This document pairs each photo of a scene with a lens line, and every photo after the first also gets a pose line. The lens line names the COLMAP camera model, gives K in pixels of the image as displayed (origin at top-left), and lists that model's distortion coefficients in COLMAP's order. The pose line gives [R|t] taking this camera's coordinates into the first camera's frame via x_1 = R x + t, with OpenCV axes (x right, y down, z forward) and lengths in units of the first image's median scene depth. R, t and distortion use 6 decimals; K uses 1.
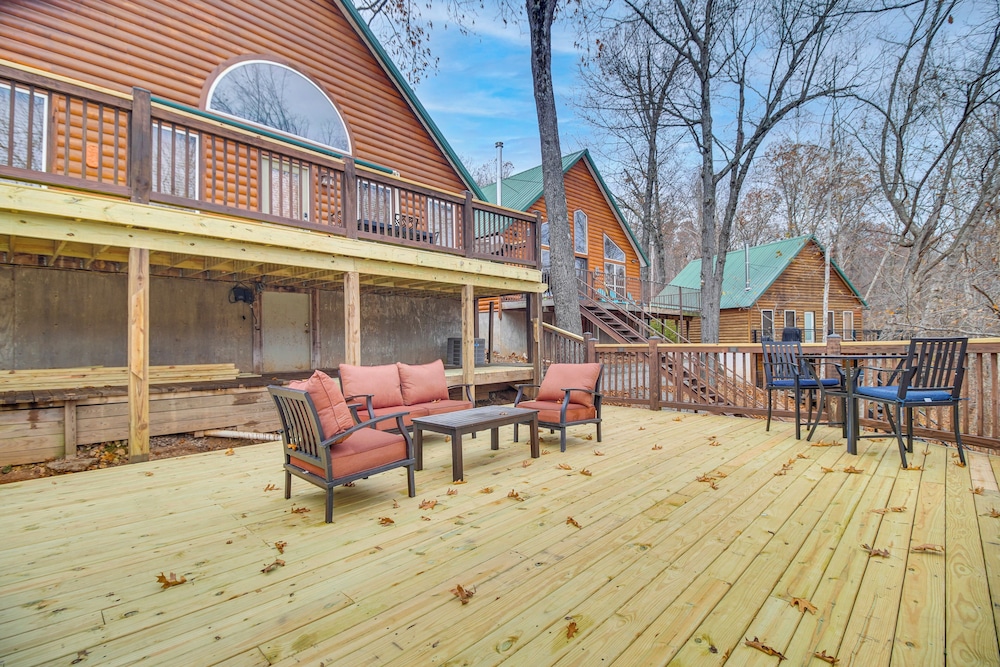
lens RADIAL K [[451.3, 0, 495.2], [0, 451.3, 337.0], [0, 0, 1]] dist [-0.004942, -0.007703]
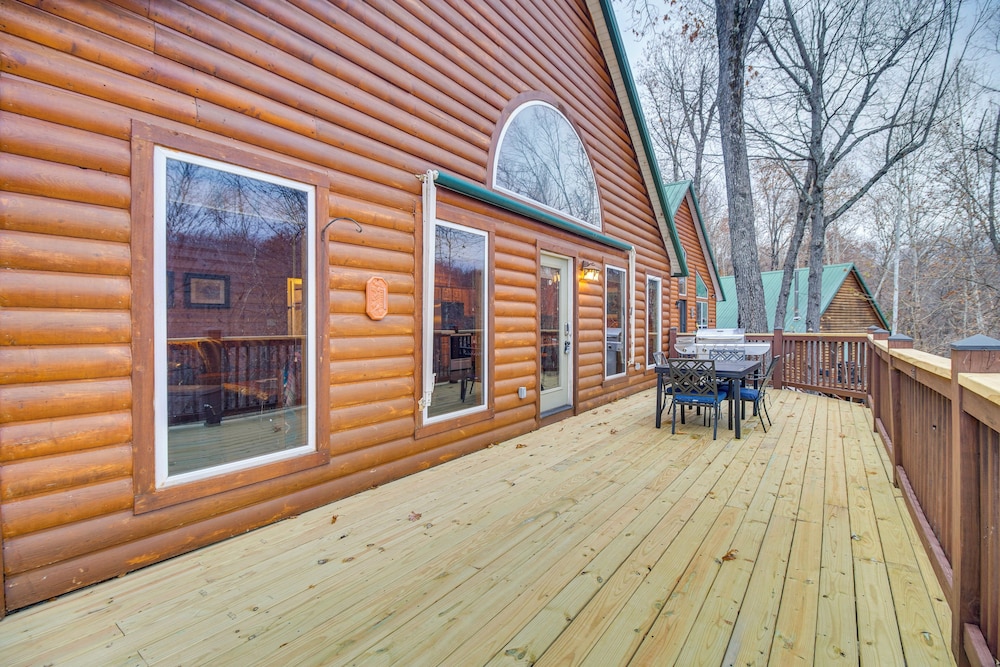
lens RADIAL K [[451.3, 0, 503.8], [0, 451.3, 325.7], [0, 0, 1]] dist [-0.004942, -0.007703]
pose [[0.989305, 0.001141, 0.145854, -0.435439], [-0.002757, 0.999937, 0.010873, -0.199316], [-0.145833, -0.011159, 0.989246, 0.242543]]
